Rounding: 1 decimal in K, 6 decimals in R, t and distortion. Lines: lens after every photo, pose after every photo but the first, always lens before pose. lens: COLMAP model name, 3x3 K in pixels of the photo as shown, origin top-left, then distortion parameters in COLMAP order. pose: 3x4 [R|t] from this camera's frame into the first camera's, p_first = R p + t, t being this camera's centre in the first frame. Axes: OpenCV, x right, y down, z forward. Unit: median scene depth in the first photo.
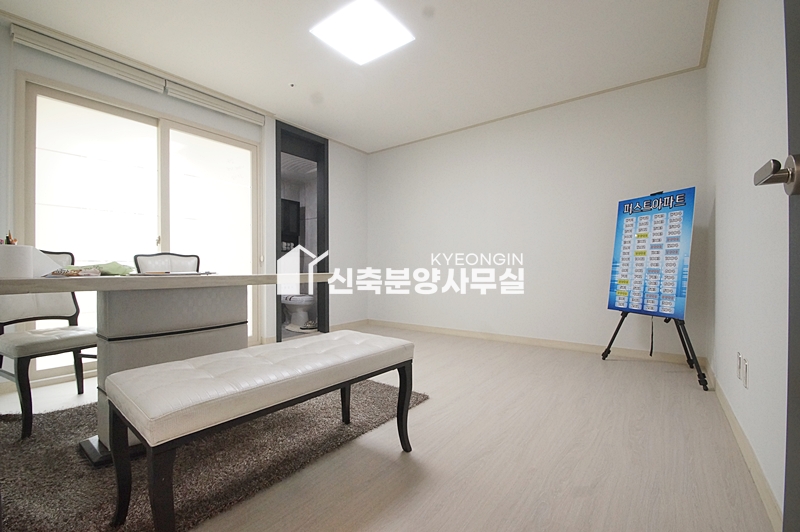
lens RADIAL K [[353.4, 0, 400.2], [0, 353.4, 267.9], [0, 0, 1]] dist [0.015504, -0.000418]
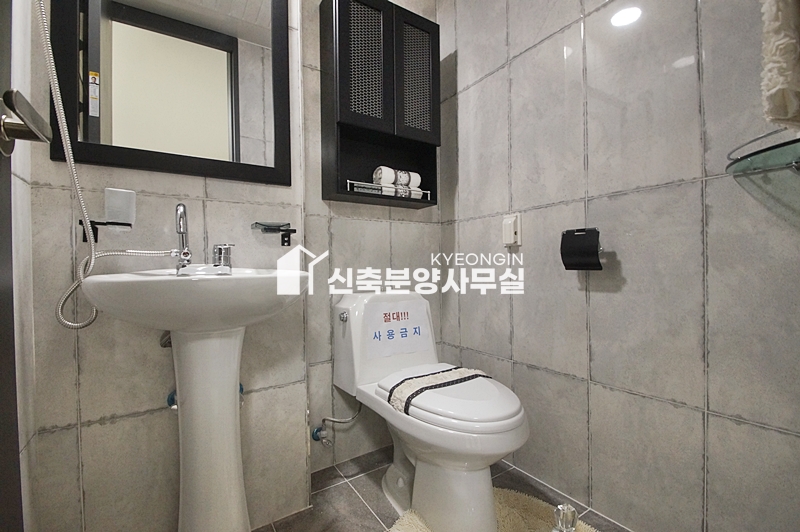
lens RADIAL K [[353.4, 0, 401.0], [0, 353.4, 266.7], [0, 0, 1]] dist [0.015504, -0.000418]
pose [[0.938583, -0.011609, -0.344858, -0.216141], [0.013534, 0.999903, 0.003174, 0.000596], [0.344788, -0.007647, 0.938649, 0.720093]]
